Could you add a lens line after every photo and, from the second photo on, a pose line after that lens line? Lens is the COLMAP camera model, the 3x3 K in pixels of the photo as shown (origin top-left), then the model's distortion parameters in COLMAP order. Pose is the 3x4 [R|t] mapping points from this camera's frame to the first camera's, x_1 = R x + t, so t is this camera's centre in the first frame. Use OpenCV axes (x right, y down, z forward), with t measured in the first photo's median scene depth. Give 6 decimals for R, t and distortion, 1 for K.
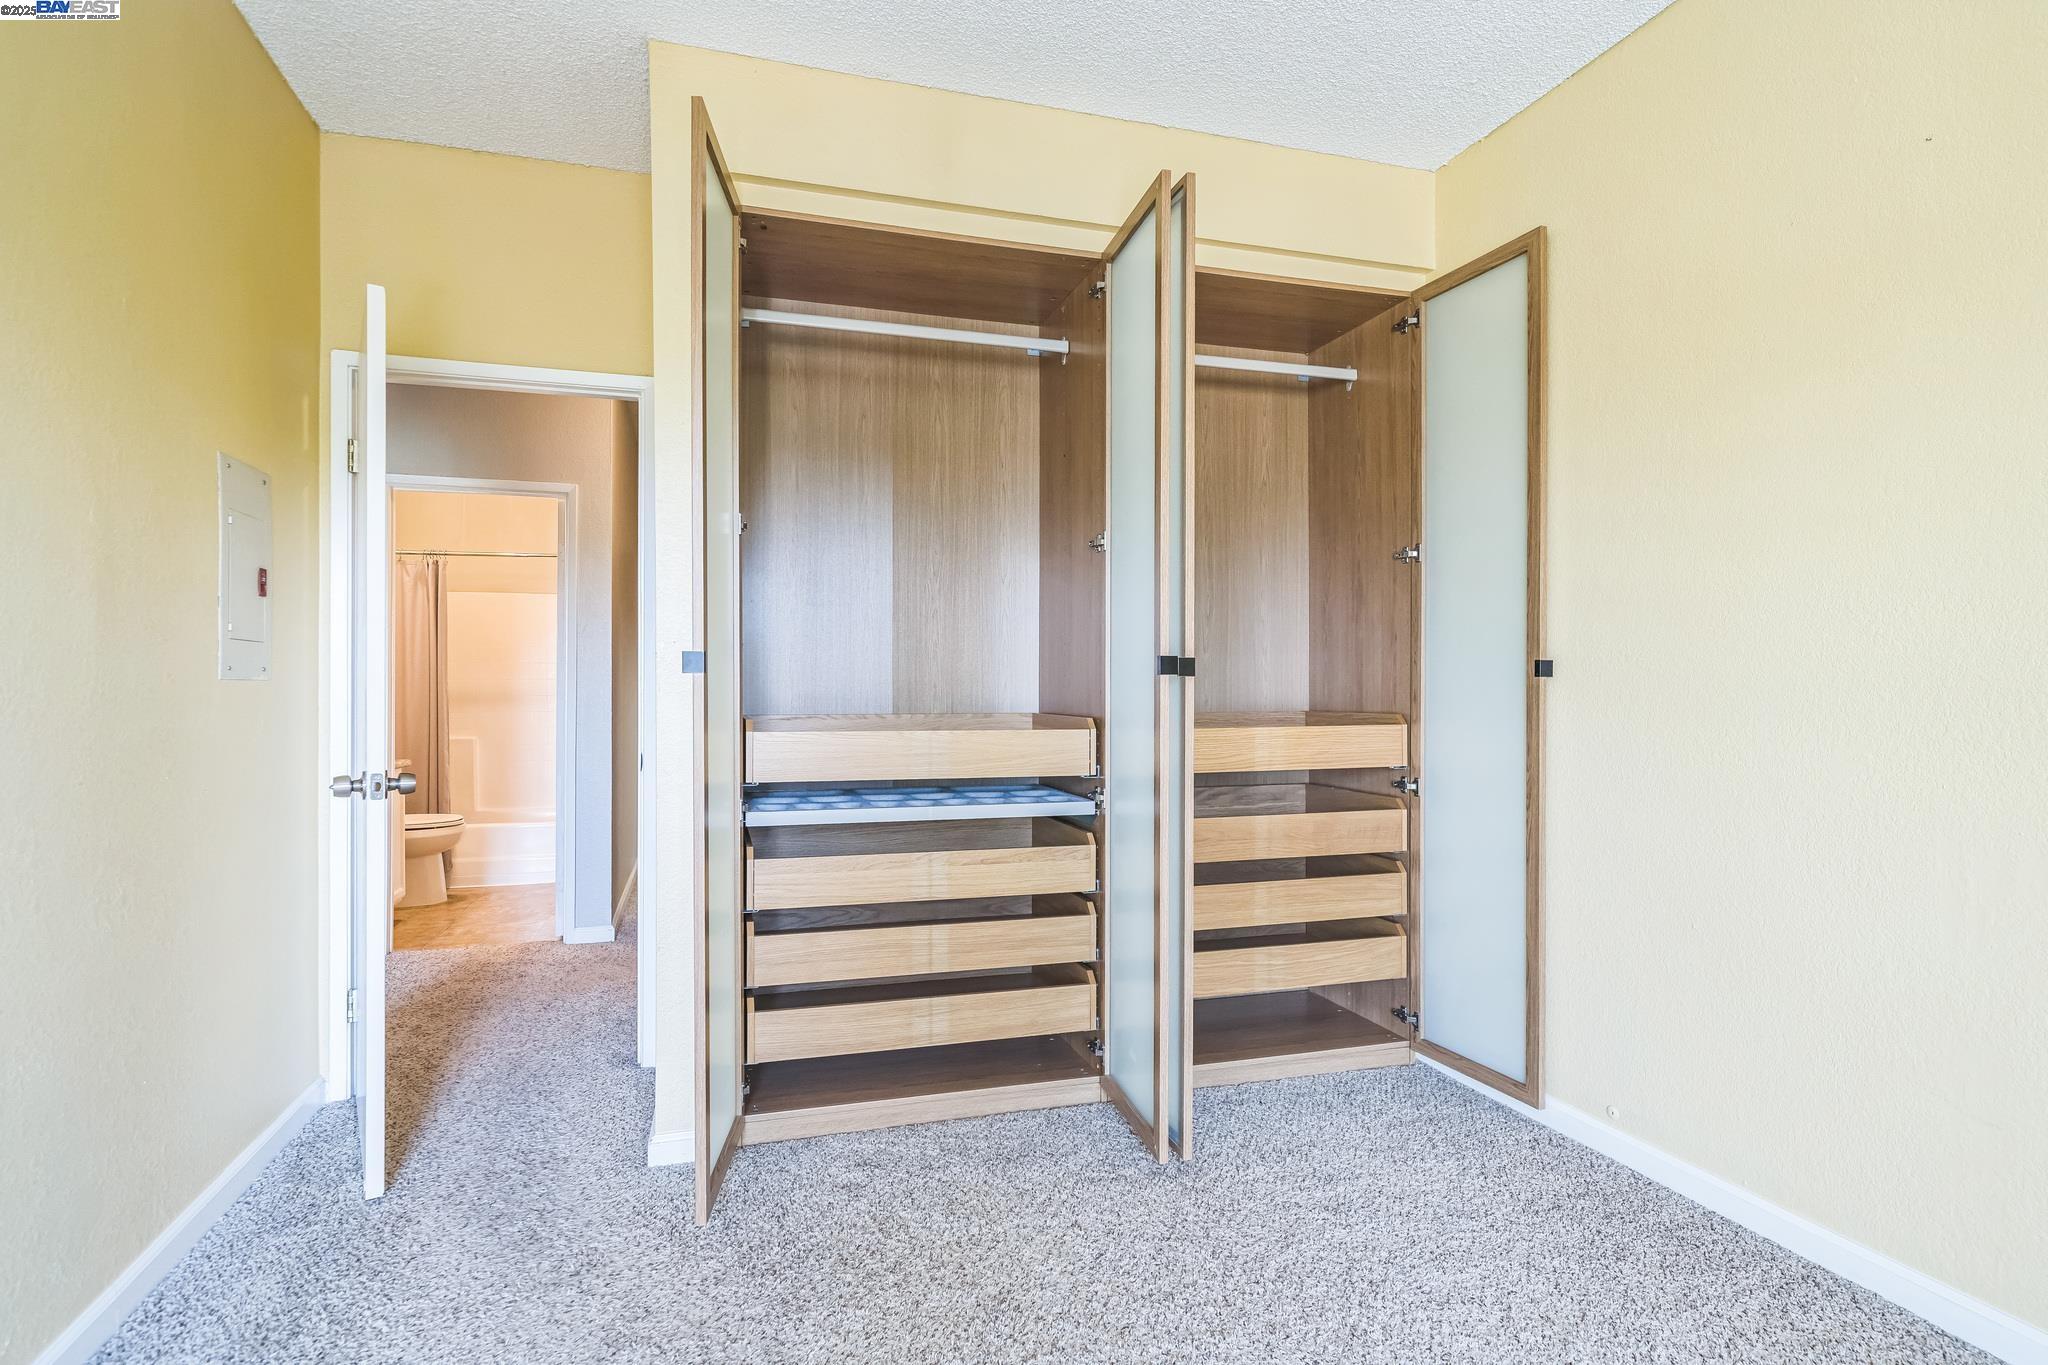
lens RADIAL K [[1085.4, 0, 1027.6], [0, 1085.4, 712.8], [0, 0, 1]] dist [-0.020076, -0.000791]
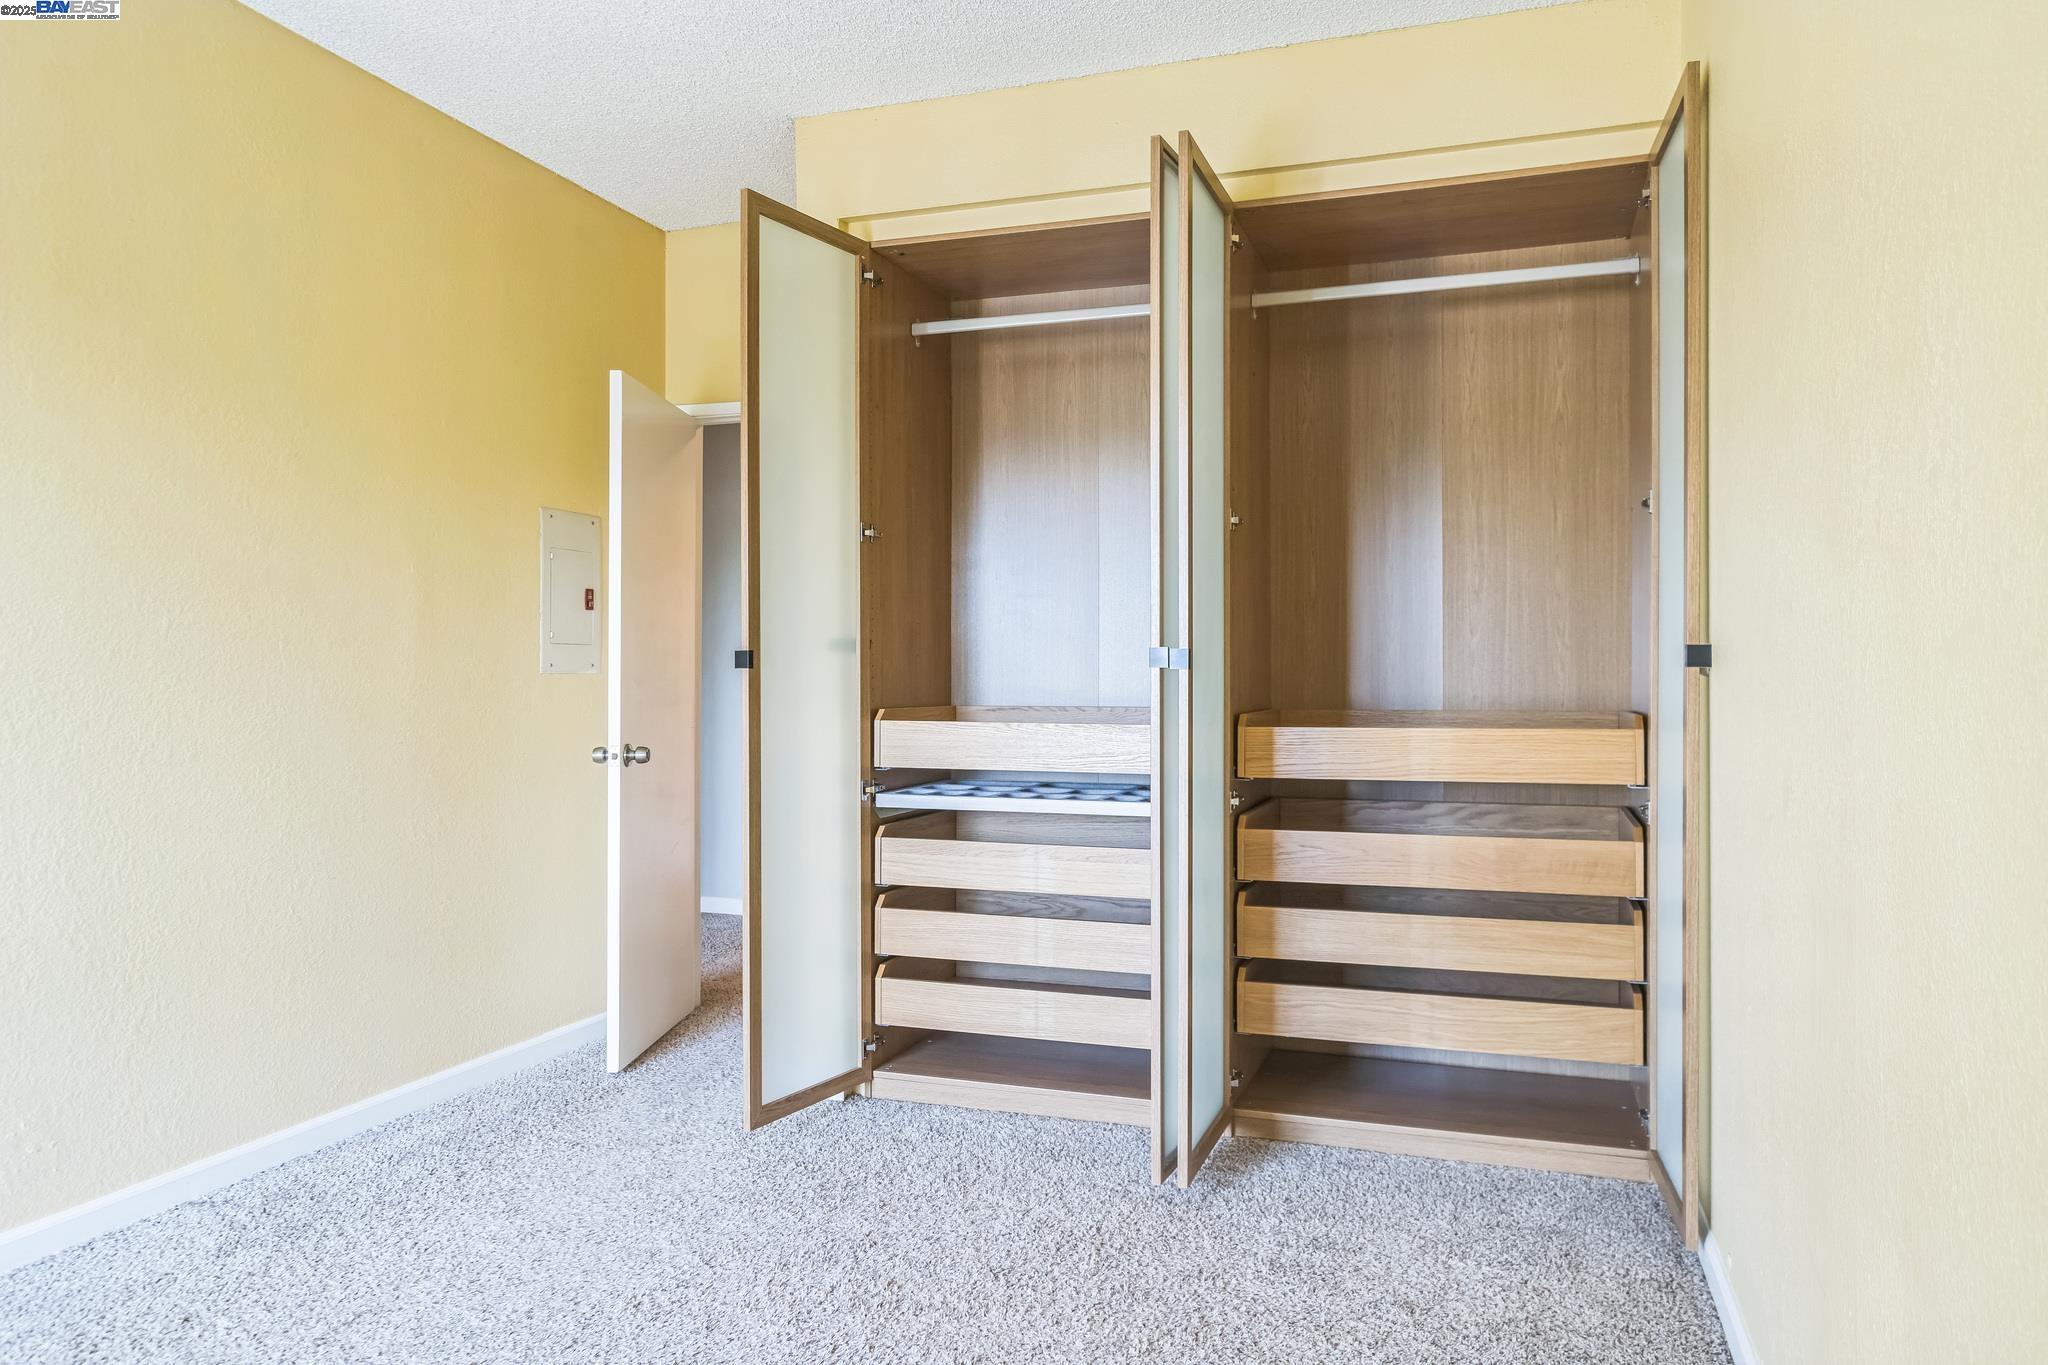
lens RADIAL K [[1384.5, 0, 1024.0], [0, 1384.5, 682.5], [0, 0, 1]] dist [0.005251, 0.003041]
pose [[0.813013, 0.005055, -0.582223, 0.667967], [-0.010363, 0.999930, -0.005790, -0.012629], [0.582153, 0.010741, 0.813008, -0.052144]]
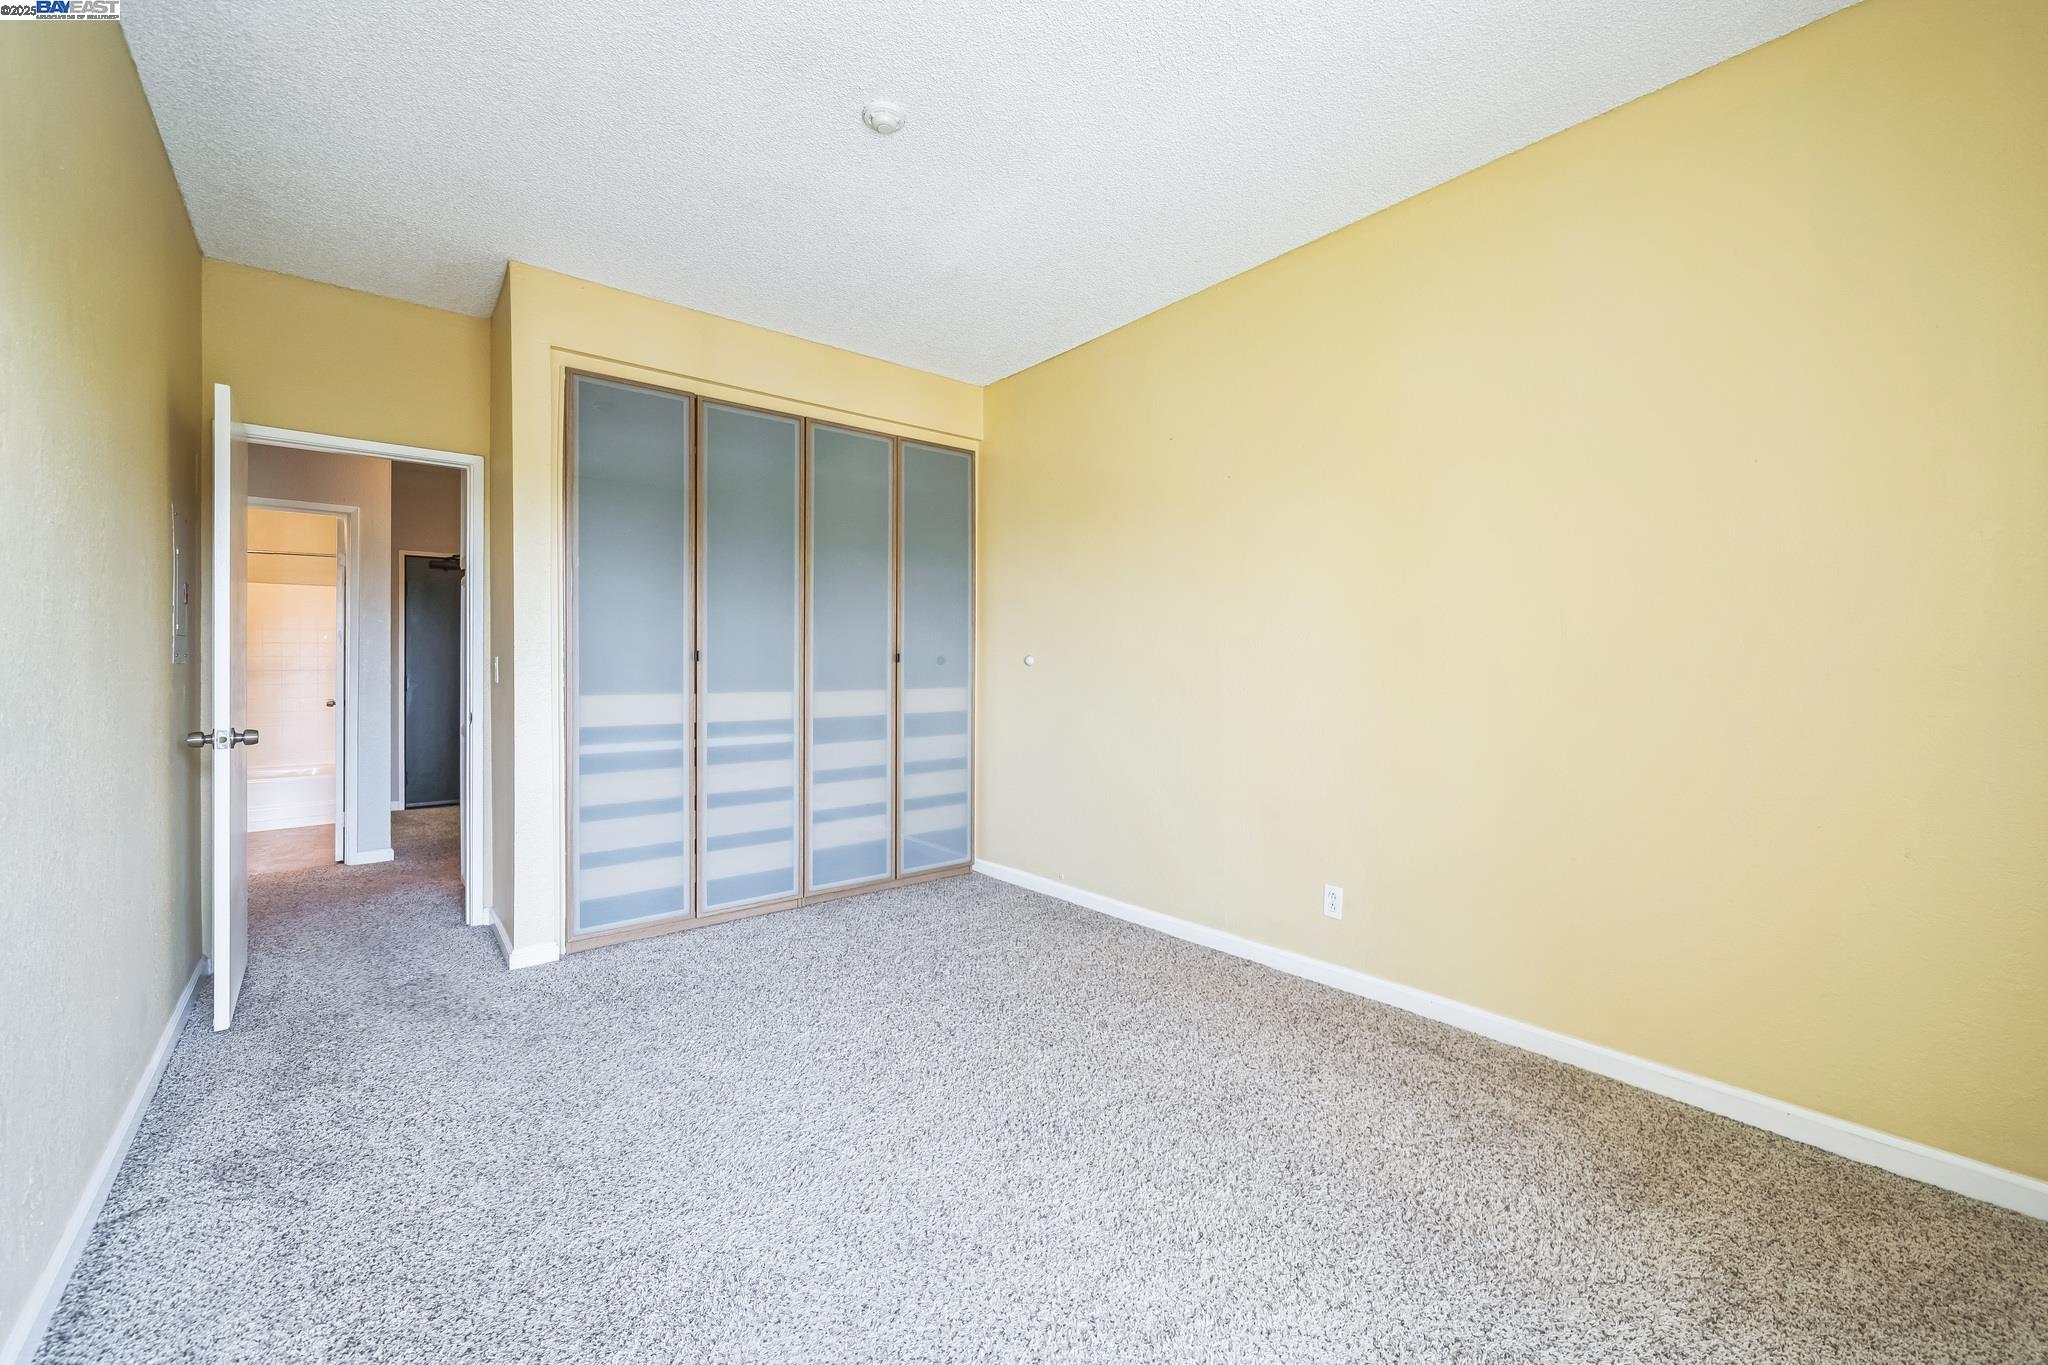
lens RADIAL K [[819.2, 0, 1035.6], [0, 819.2, 676.7], [0, 0, 1]] dist [-0.001386, -0.000366]
pose [[0.921298, -0.001713, 0.388854, -0.095316], [0.002204, 0.999997, -0.000817, -0.007523], [-0.388851, 0.001610, 0.921299, -0.372293]]
